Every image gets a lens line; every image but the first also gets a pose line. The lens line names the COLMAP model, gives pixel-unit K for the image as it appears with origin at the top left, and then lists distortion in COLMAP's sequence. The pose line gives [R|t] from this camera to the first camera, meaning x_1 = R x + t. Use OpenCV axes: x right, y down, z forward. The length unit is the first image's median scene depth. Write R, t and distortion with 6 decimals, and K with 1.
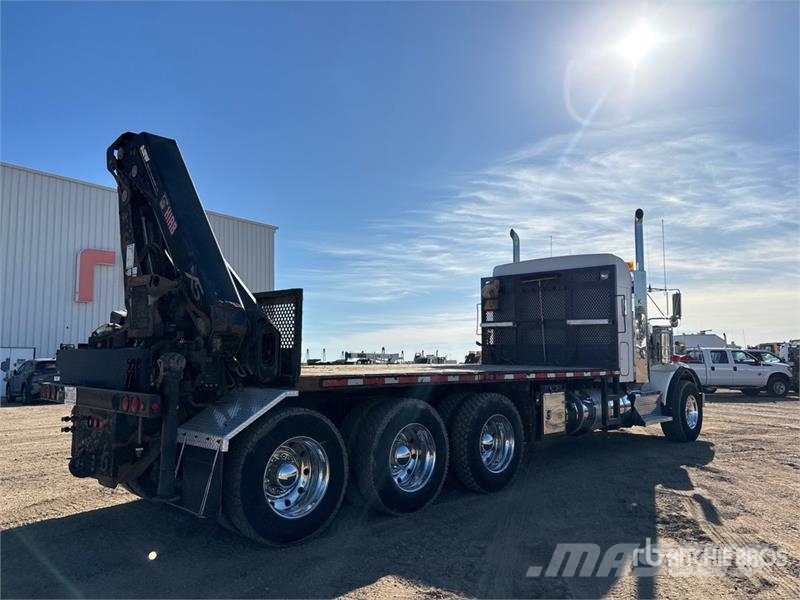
lens RADIAL K [[612.3, 0, 389.0], [0, 612.3, 299.3], [0, 0, 1]] dist [0.039053, -0.008062]
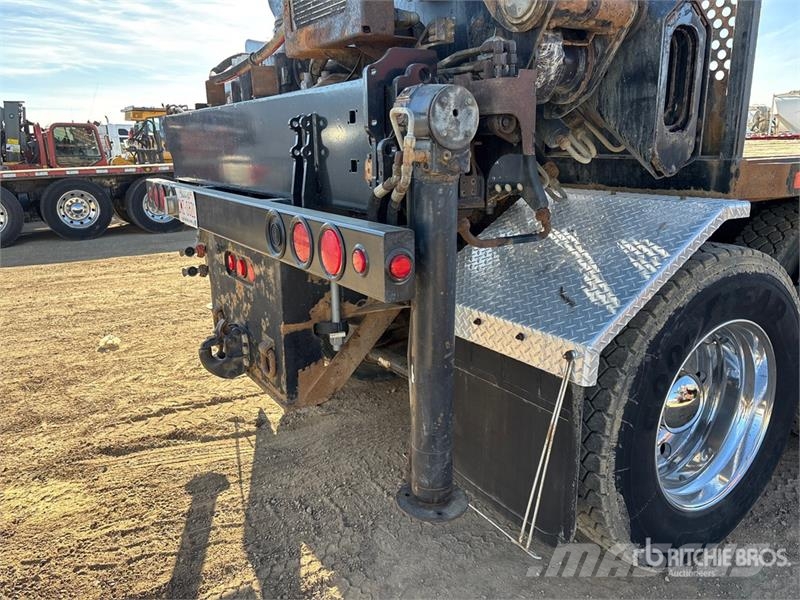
lens RADIAL K [[612.3, 0, 389.0], [0, 612.3, 299.3], [0, 0, 1]] dist [0.039053, -0.008062]
pose [[0.975145, 0.034790, -0.218821, -0.276716], [0.040245, 0.943357, 0.329329, 0.078275], [0.217884, -0.329950, 0.918510, 0.622342]]
